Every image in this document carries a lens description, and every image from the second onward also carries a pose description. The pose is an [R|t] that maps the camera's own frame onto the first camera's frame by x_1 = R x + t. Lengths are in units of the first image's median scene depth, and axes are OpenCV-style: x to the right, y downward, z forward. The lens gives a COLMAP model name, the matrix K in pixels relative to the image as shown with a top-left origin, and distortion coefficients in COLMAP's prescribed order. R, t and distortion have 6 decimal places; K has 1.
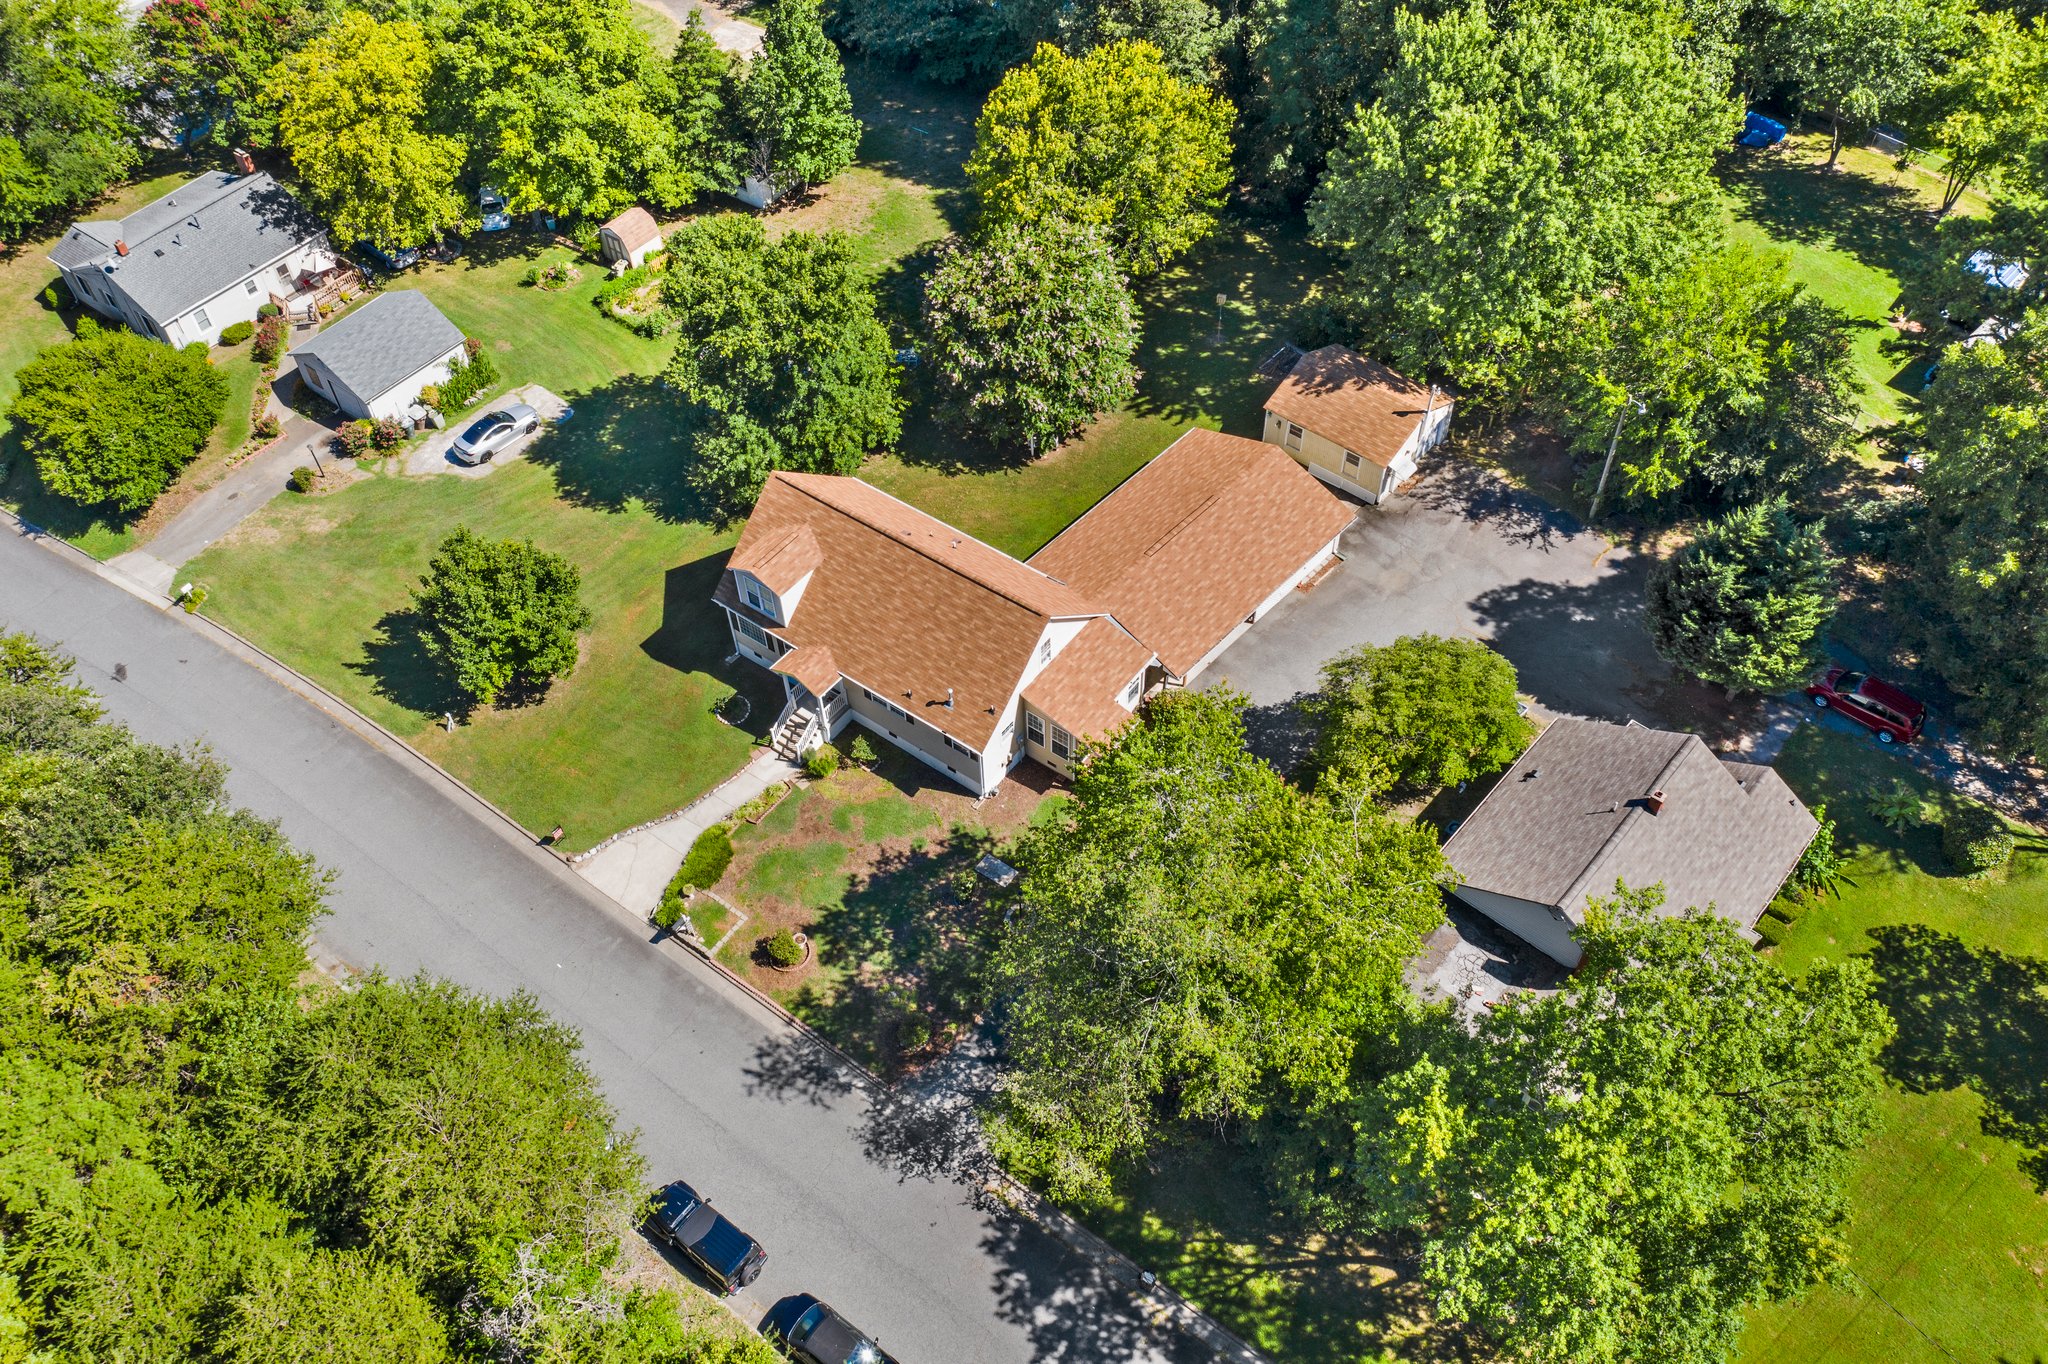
lens RADIAL K [[1603.2, 0, 1024.0], [0, 1603.2, 682.0], [0, 0, 1]] dist [0.005212, -0.057999]
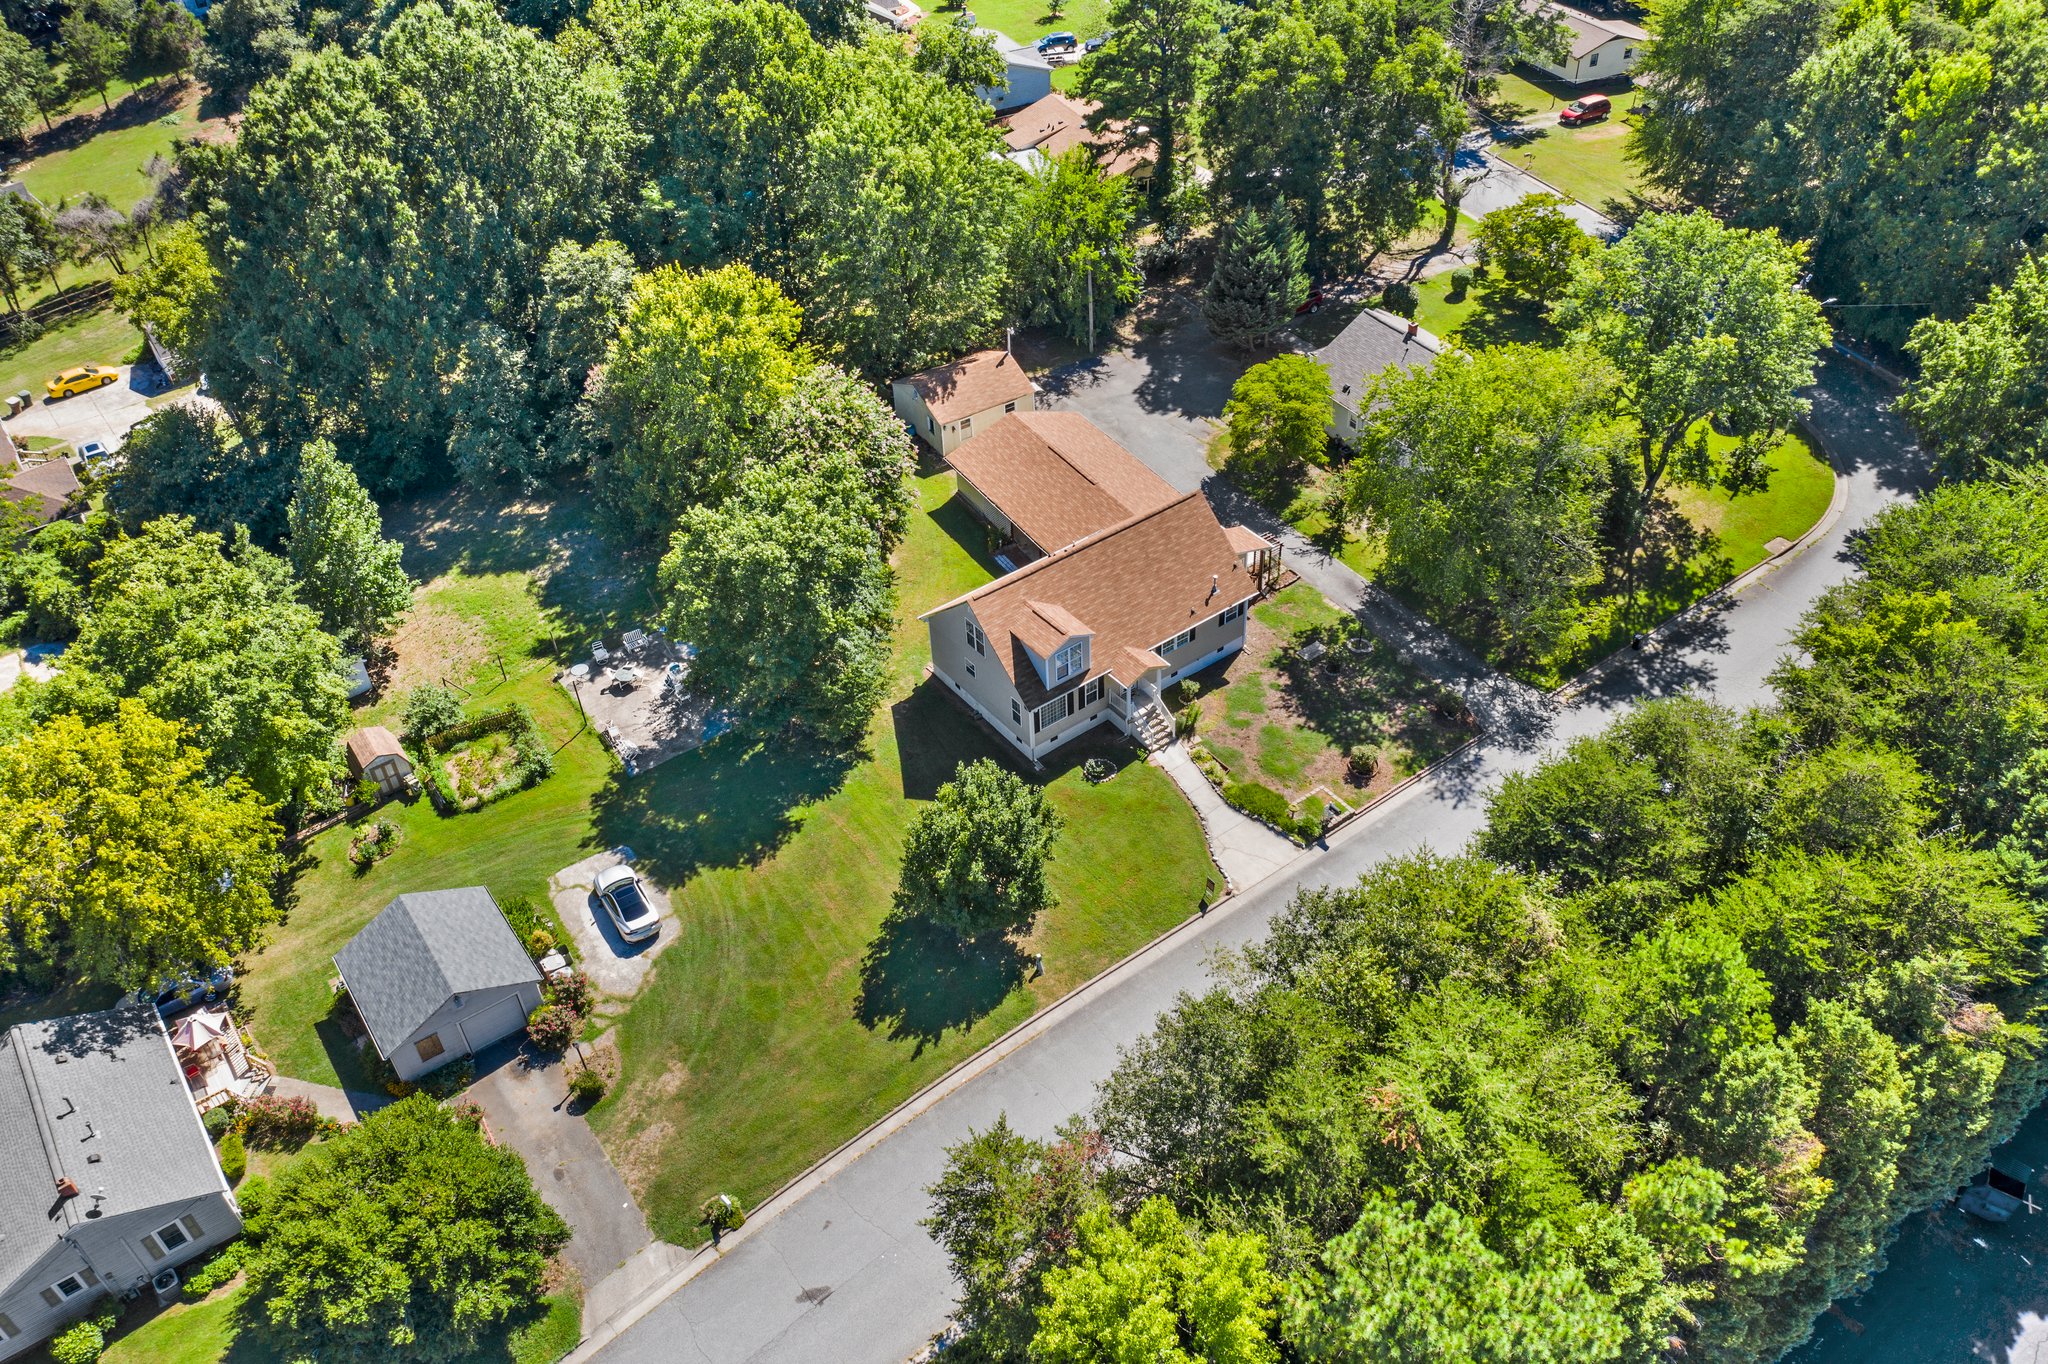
lens RADIAL K [[1602.2, 0, 1029.7], [0, 1602.2, 654.8], [0, 0, 1]] dist [-0.018538, -0.001441]
pose [[0.282648, -0.593933, 0.753229, -0.952660], [0.746253, 0.629520, 0.216356, -0.299432], [-0.602674, 0.500947, 0.621157, 0.291840]]
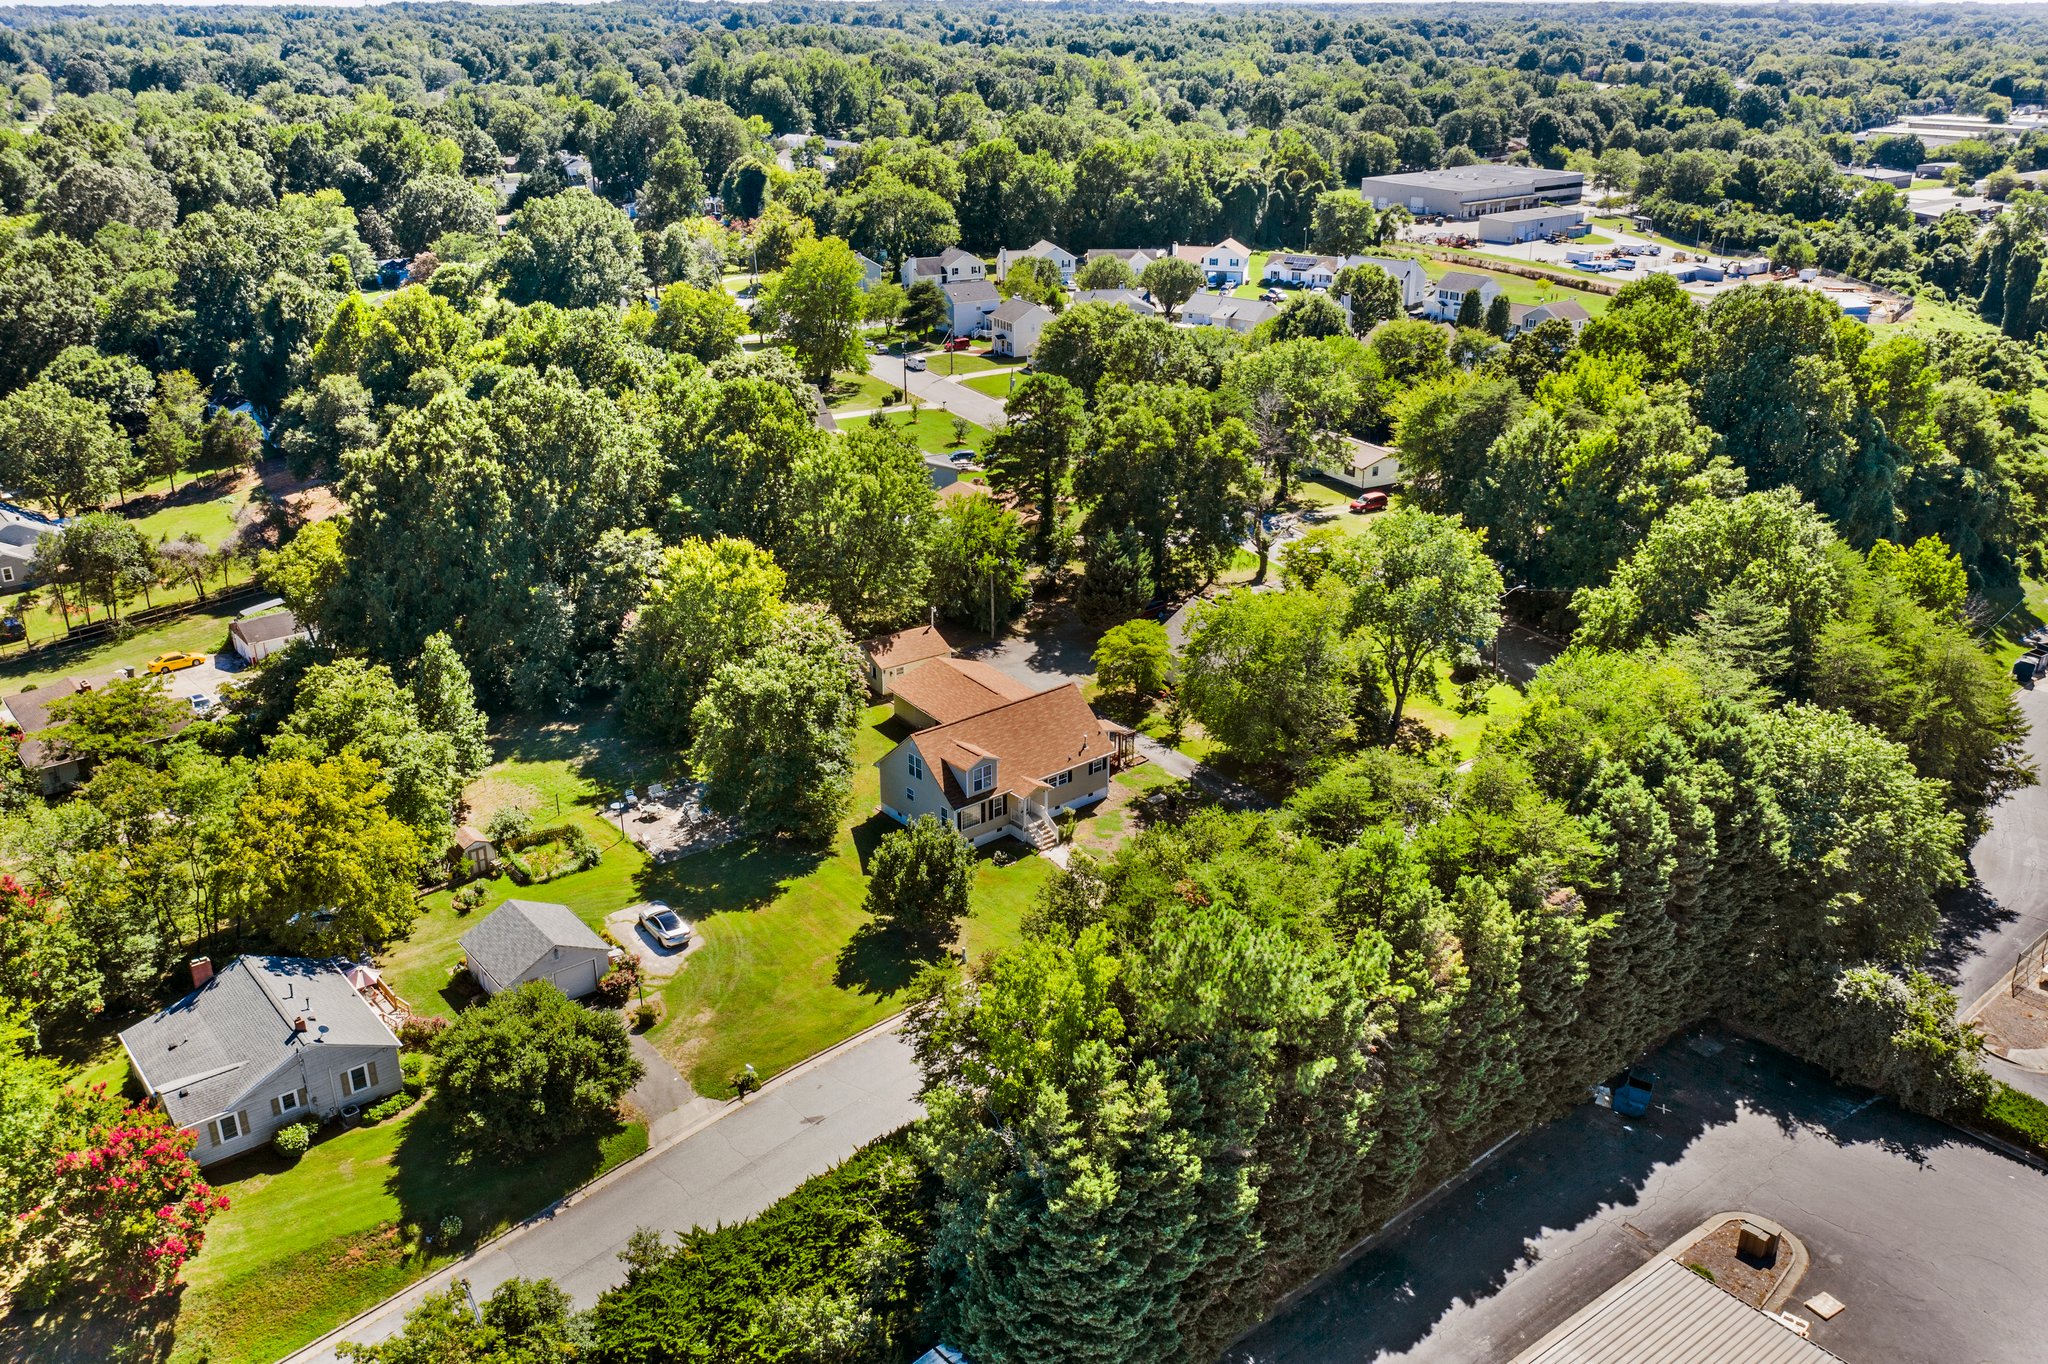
lens RADIAL K [[1663.3, 0, 1027.3], [0, 1663.3, 647.7], [0, 0, 1]] dist [-0.002408, -0.004628]
pose [[0.225111, -0.327179, 0.917758, -1.521798], [0.735320, 0.675033, 0.060286, -0.193497], [-0.639241, 0.661275, 0.392539, 0.220819]]
